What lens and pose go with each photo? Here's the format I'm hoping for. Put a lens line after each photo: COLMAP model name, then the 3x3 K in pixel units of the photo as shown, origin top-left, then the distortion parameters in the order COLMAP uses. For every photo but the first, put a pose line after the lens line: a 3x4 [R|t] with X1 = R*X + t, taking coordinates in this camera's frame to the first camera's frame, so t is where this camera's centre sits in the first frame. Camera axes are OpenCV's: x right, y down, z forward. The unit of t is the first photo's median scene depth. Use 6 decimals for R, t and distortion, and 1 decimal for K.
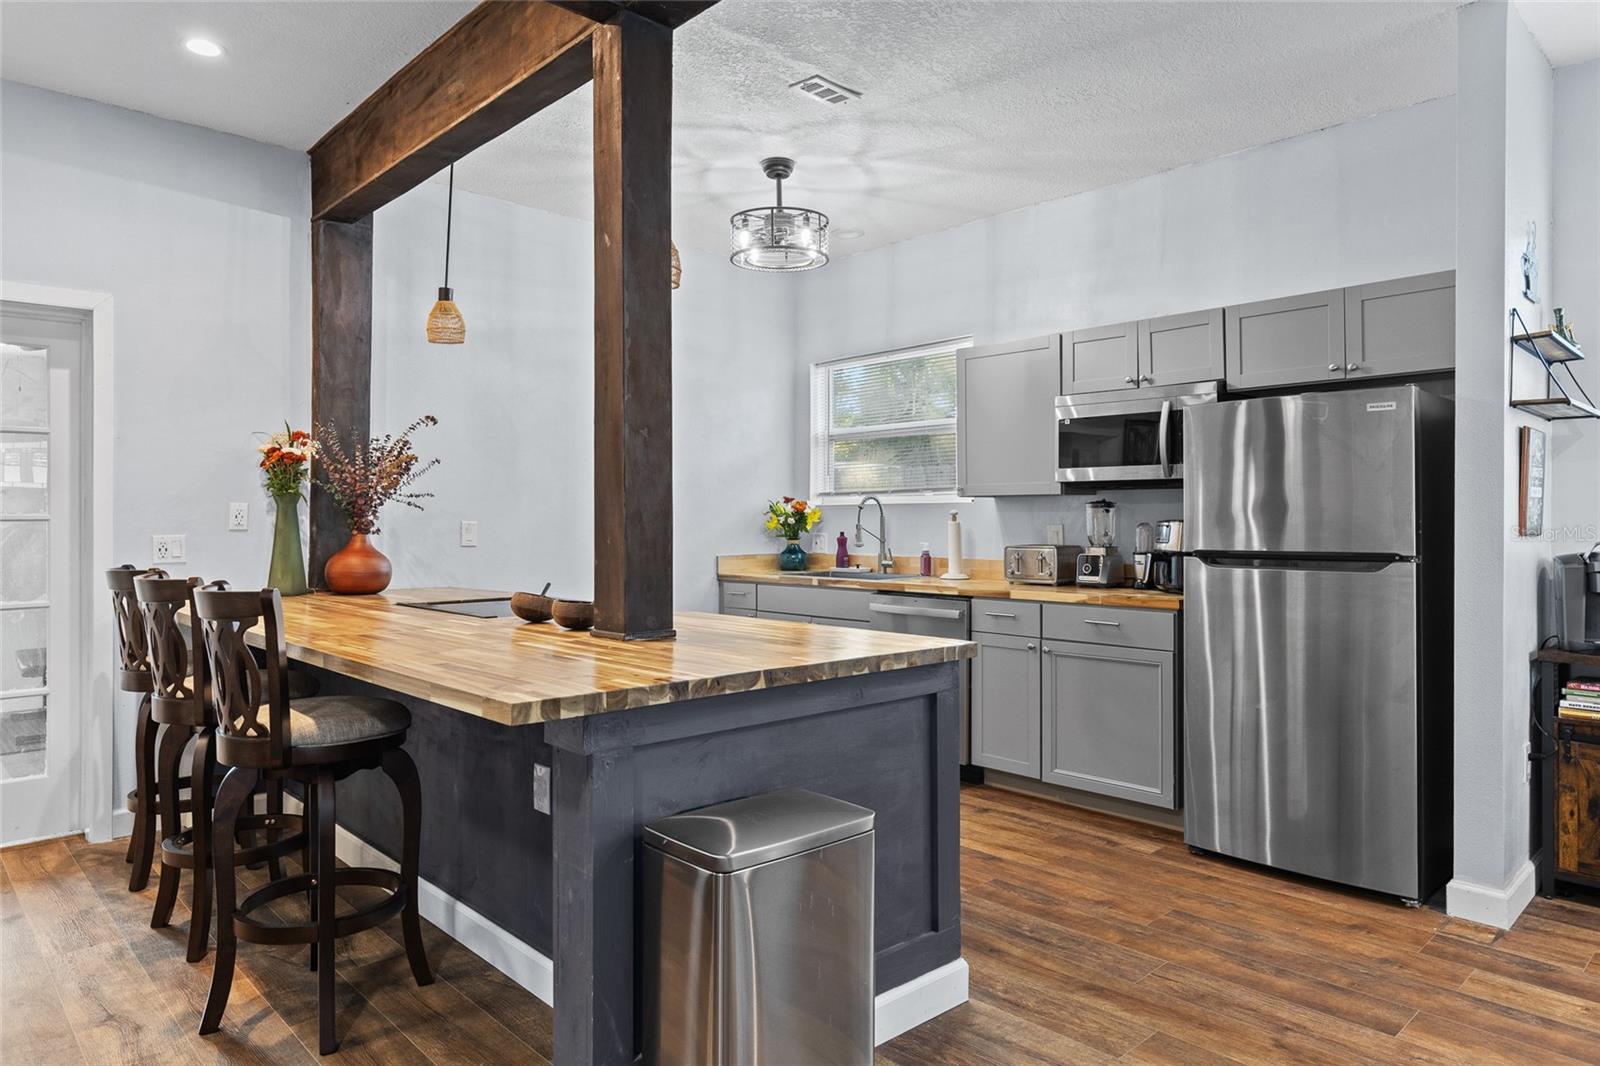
lens RADIAL K [[1013.2, 0, 800.0], [0, 1013.2, 533.0], [0, 0, 1]] dist [0.000922, 0.000228]
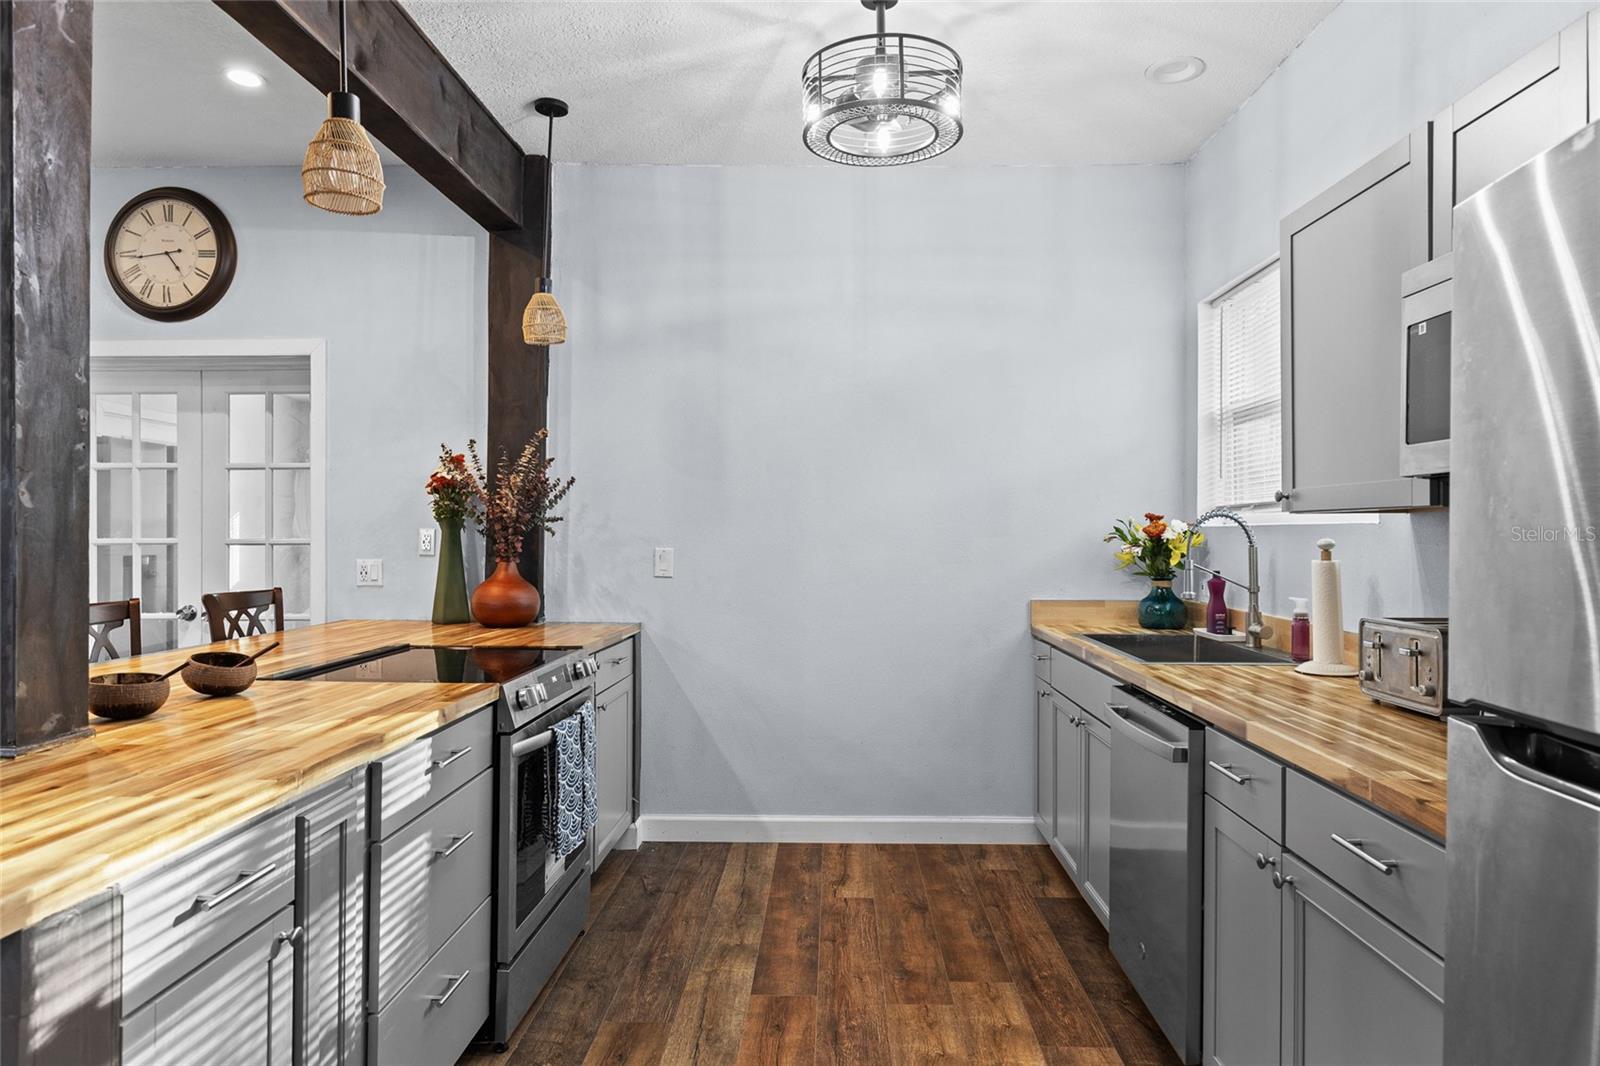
lens RADIAL K [[963.2, 0, 800.0], [0, 963.2, 533.0], [0, 0, 1]] dist [0.041758, 0.000422]
pose [[0.705609, 0.002969, -0.708595, 0.367385], [-0.014036, 0.999854, -0.009788, -0.019821], [0.708462, 0.016852, 0.705548, 0.543686]]
